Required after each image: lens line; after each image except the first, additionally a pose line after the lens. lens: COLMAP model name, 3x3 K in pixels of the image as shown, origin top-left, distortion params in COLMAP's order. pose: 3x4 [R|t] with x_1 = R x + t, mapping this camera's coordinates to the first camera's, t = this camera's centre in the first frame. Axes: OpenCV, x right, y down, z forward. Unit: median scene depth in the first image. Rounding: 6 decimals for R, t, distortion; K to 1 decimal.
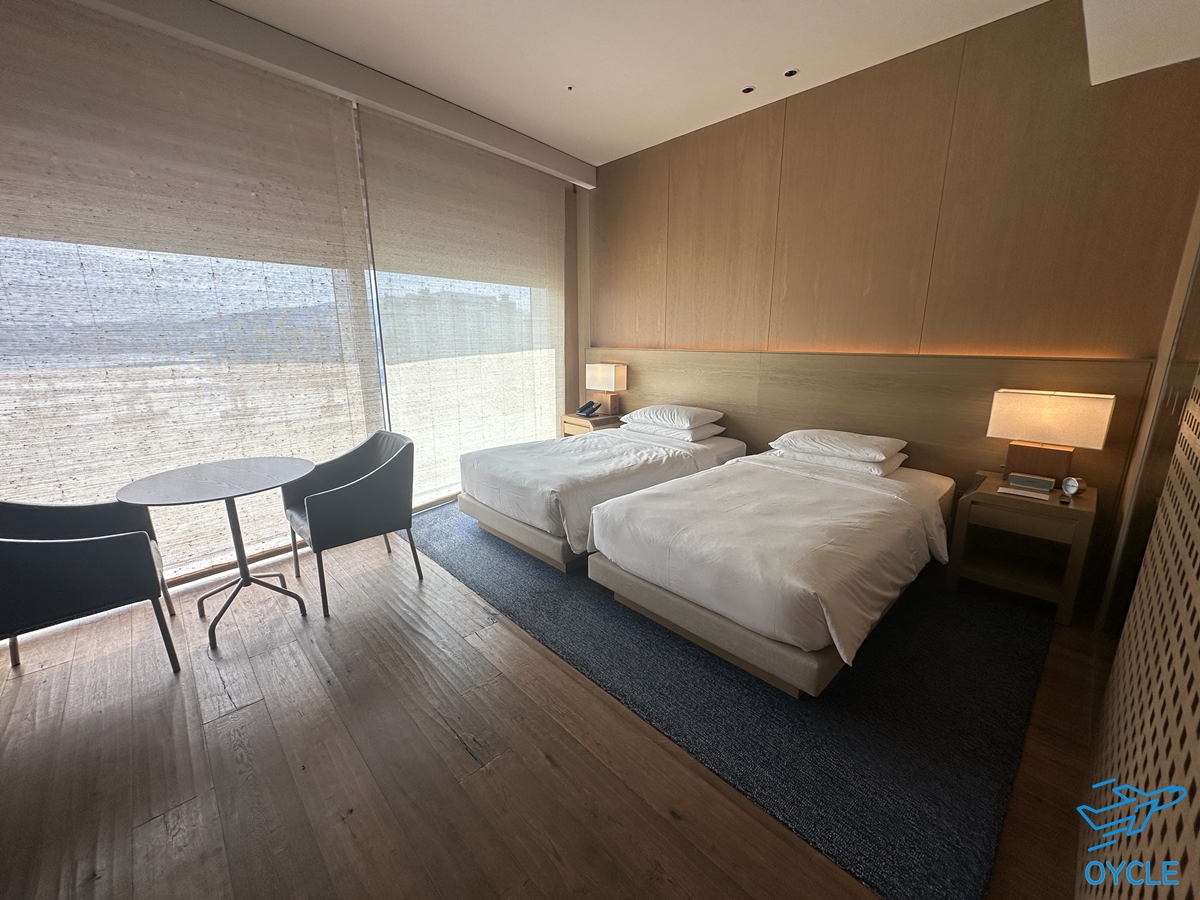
lens RADIAL K [[466.2, 0, 607.1], [0, 466.2, 451.4], [0, 0, 1]] dist [-0.000719, 0.000311]
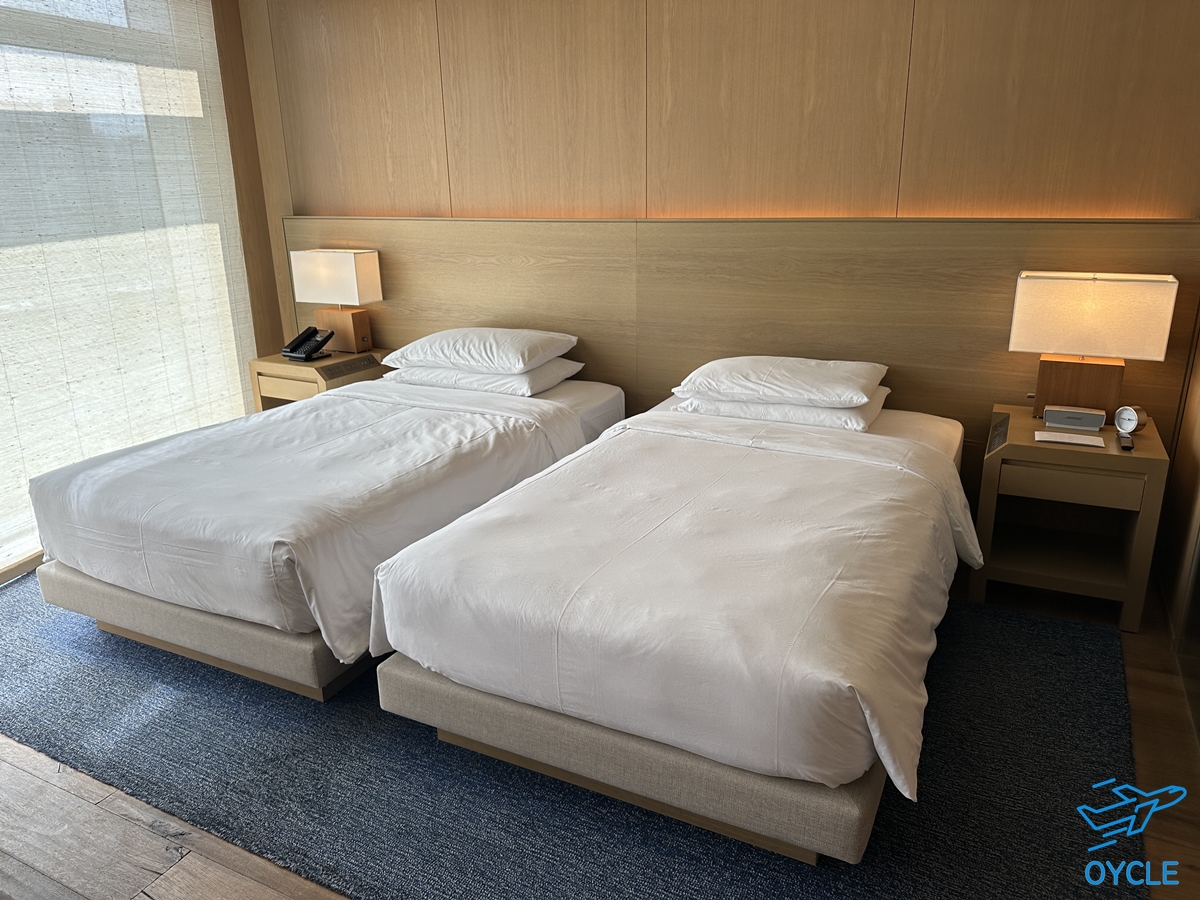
lens RADIAL K [[842.2, 0, 612.6], [0, 842.2, 459.3], [0, 0, 1]] dist [0.034257, -0.041210]
pose [[0.946136, -0.114252, 0.302942, -0.044082], [0.092550, 0.992065, 0.085099, -0.035564], [-0.310261, -0.052478, 0.949202, 0.092132]]
